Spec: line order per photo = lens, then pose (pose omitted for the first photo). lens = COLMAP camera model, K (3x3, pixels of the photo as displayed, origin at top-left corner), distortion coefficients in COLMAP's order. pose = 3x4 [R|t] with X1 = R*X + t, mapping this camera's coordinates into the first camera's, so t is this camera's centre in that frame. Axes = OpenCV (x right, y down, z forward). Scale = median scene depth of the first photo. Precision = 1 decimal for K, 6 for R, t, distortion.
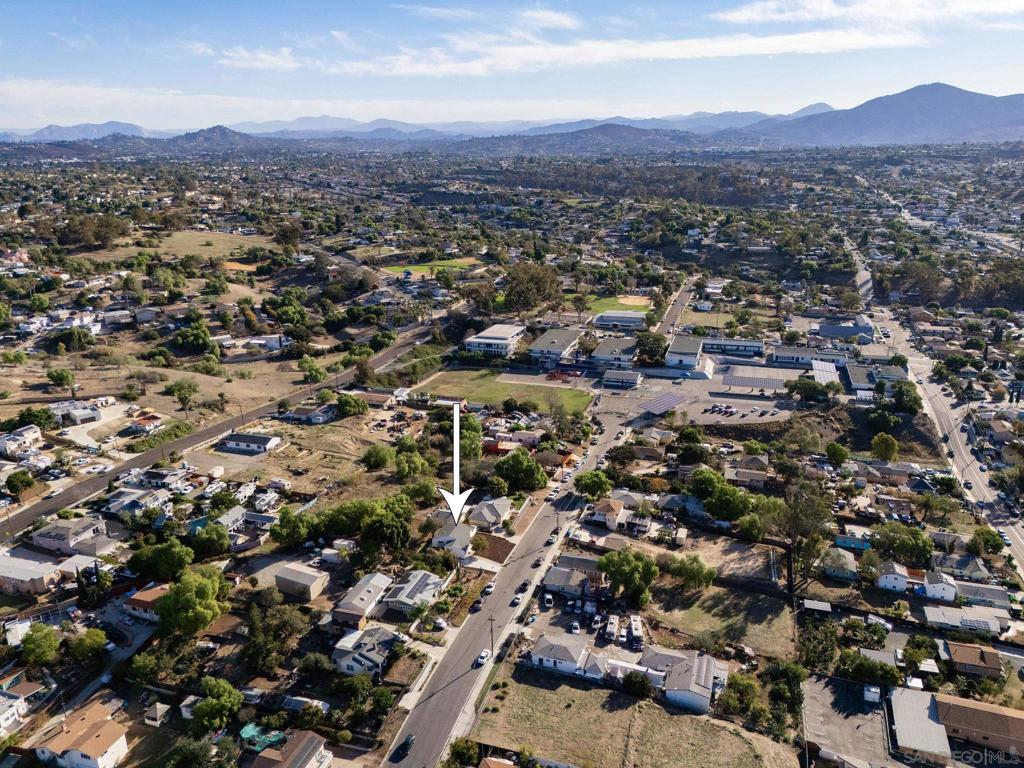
lens RADIAL K [[751.2, 0, 506.8], [0, 751.2, 363.6], [0, 0, 1]] dist [0.070704, -0.065539]
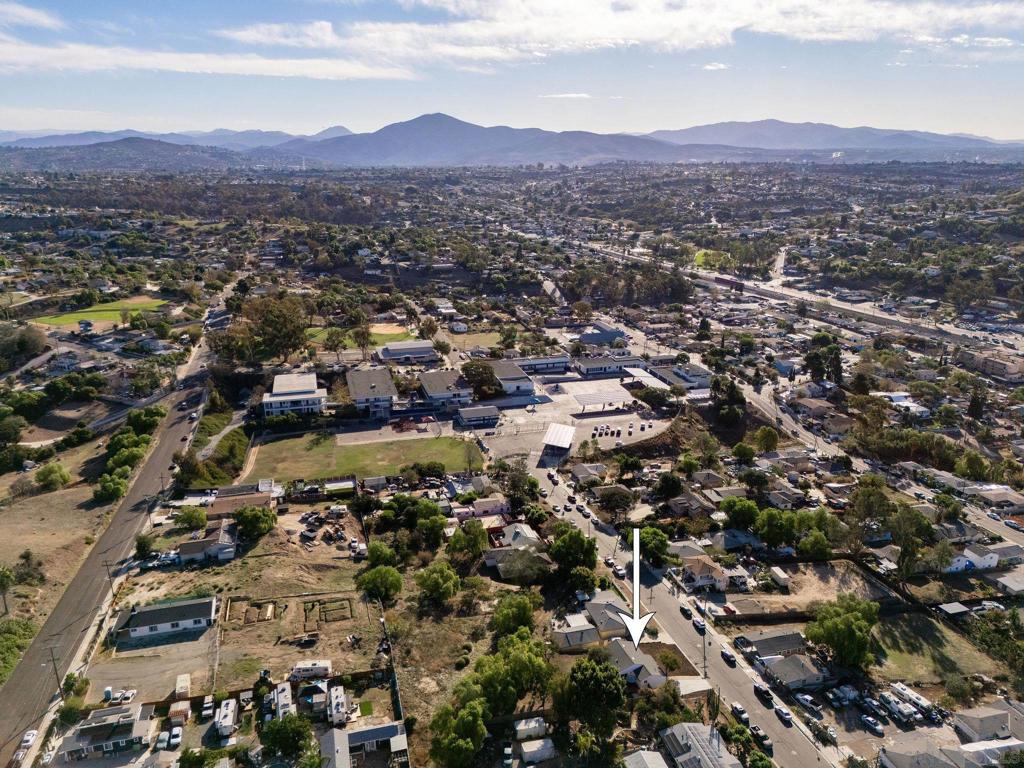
lens RADIAL K [[751.2, 0, 506.8], [0, 751.2, 363.6], [0, 0, 1]] dist [0.070704, -0.065539]
pose [[0.833759, -0.131043, 0.536353, -0.283467], [0.143536, 0.989470, 0.018623, -0.052193], [-0.533145, 0.061459, 0.843788, 0.207196]]
